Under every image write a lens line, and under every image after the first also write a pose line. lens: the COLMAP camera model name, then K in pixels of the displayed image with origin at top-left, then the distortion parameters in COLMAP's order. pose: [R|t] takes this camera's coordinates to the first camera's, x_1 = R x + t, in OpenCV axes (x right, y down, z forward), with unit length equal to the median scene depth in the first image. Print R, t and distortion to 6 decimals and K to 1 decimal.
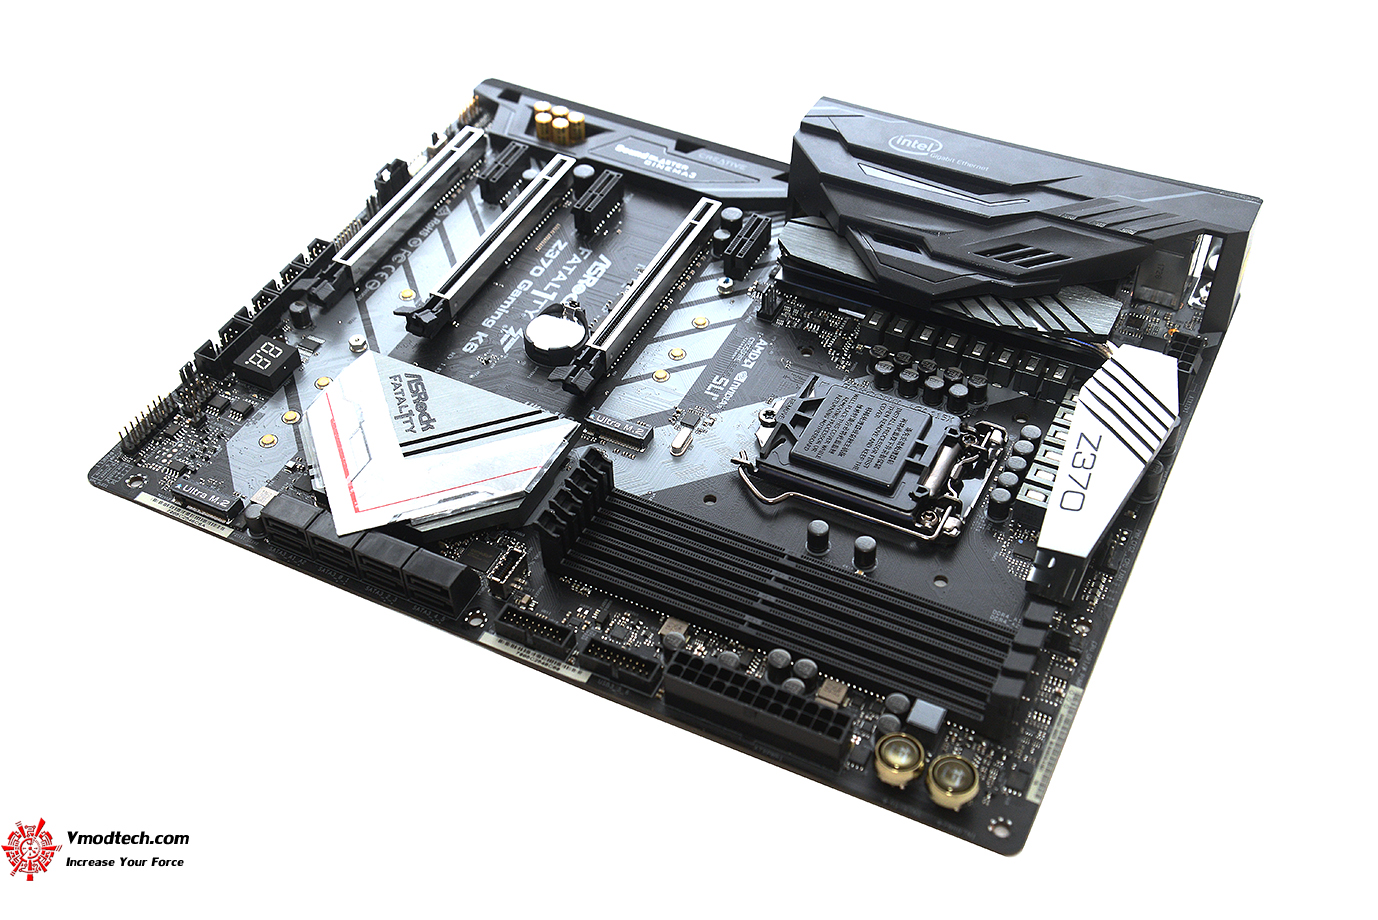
lens RADIAL K [[1511.5, 0, 684.7], [0, 1511.5, 458.6], [0, 0, 1]] dist [0.082791, 0.000000]
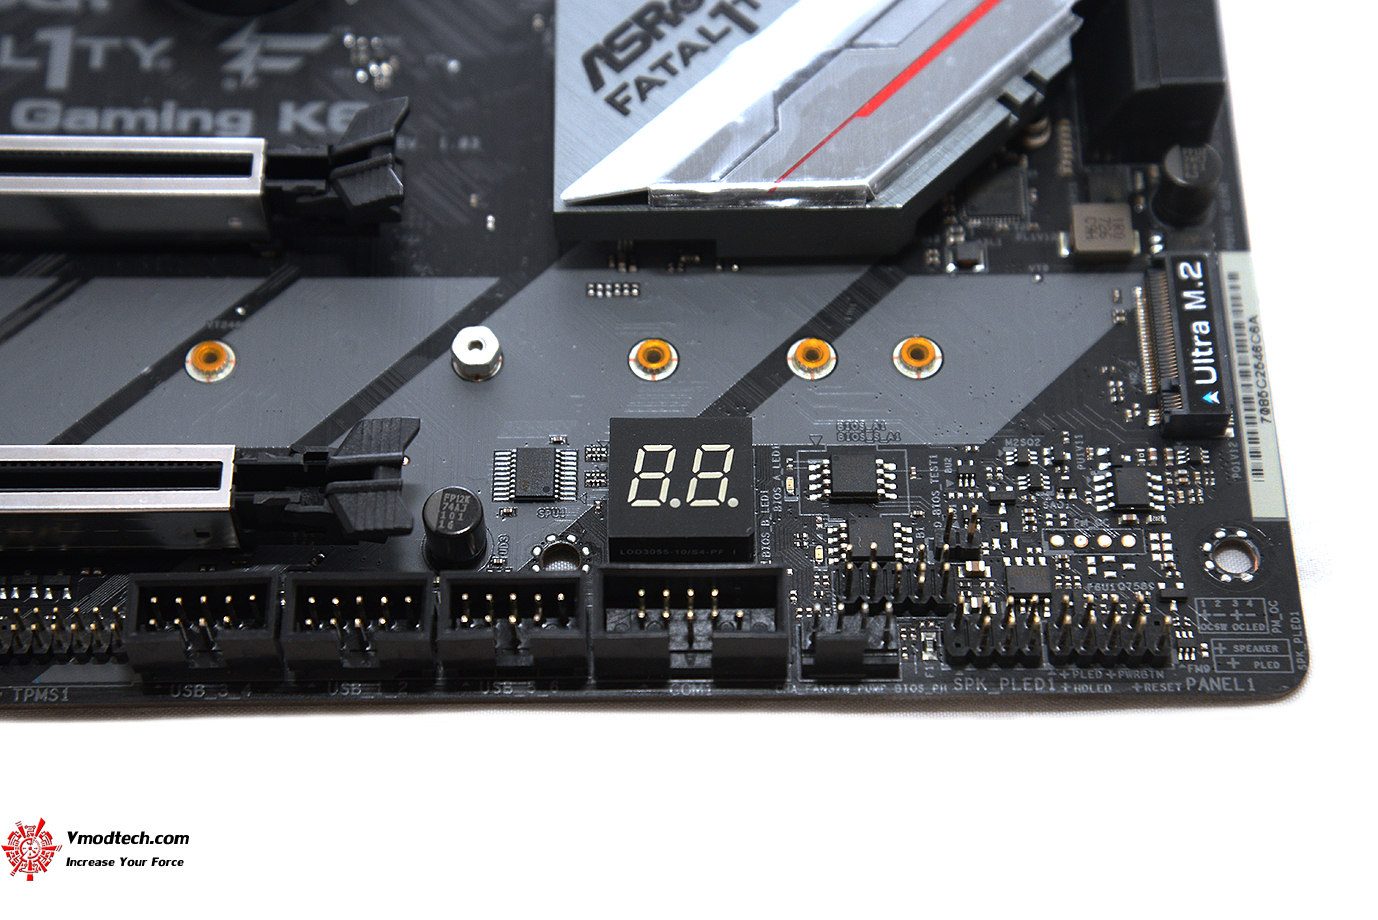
lens RADIAL K [[2613.2, 0, 677.5], [0, 2613.2, 453.1], [0, 0, 1]] dist [0.296727, 0.000000]
pose [[-0.449194, -0.757141, 0.474301, -0.589302], [0.658488, 0.078231, 0.748514, -0.533309], [-0.603836, 0.648550, 0.463428, 0.815733]]
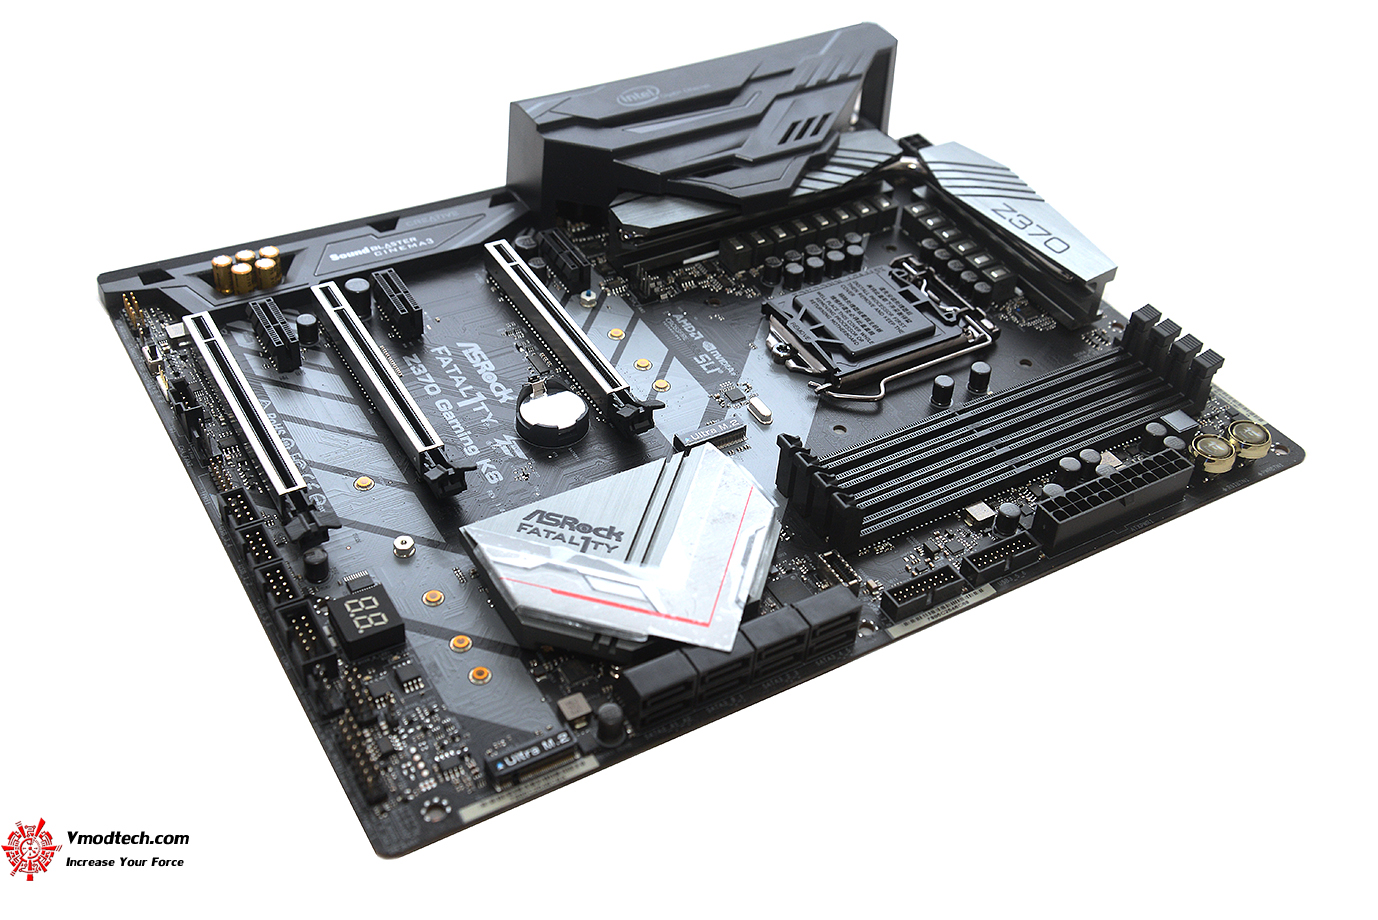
lens RADIAL K [[1459.8, 0, 682.6], [0, 1459.8, 452.7], [0, 0, 1]] dist [0.053954, 0.000000]
pose [[0.542965, -0.515268, 0.663090, -0.704440], [0.554262, 0.813092, 0.177977, -0.194683], [-0.630858, 0.270890, 0.727074, 0.370655]]
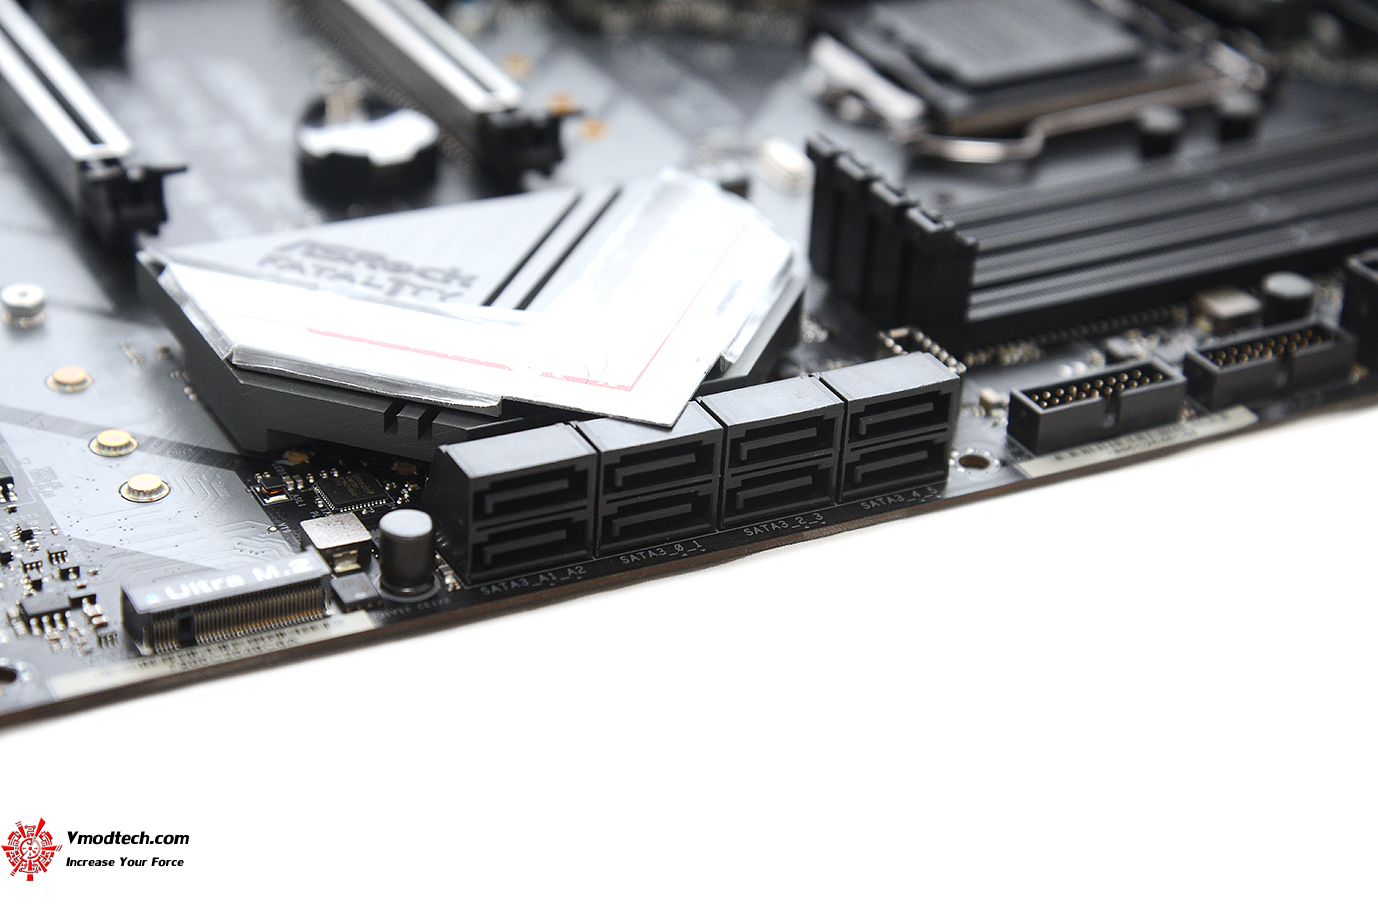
lens RADIAL K [[2613.2, 0, 697.1], [0, 2613.2, 466.5], [0, 0, 1]] dist [0.296727, 0.000000]
pose [[0.578989, -0.357938, 0.732566, -0.712657], [0.543407, 0.839245, -0.019424, 0.074732], [-0.607849, 0.409327, 0.680419, 0.502998]]
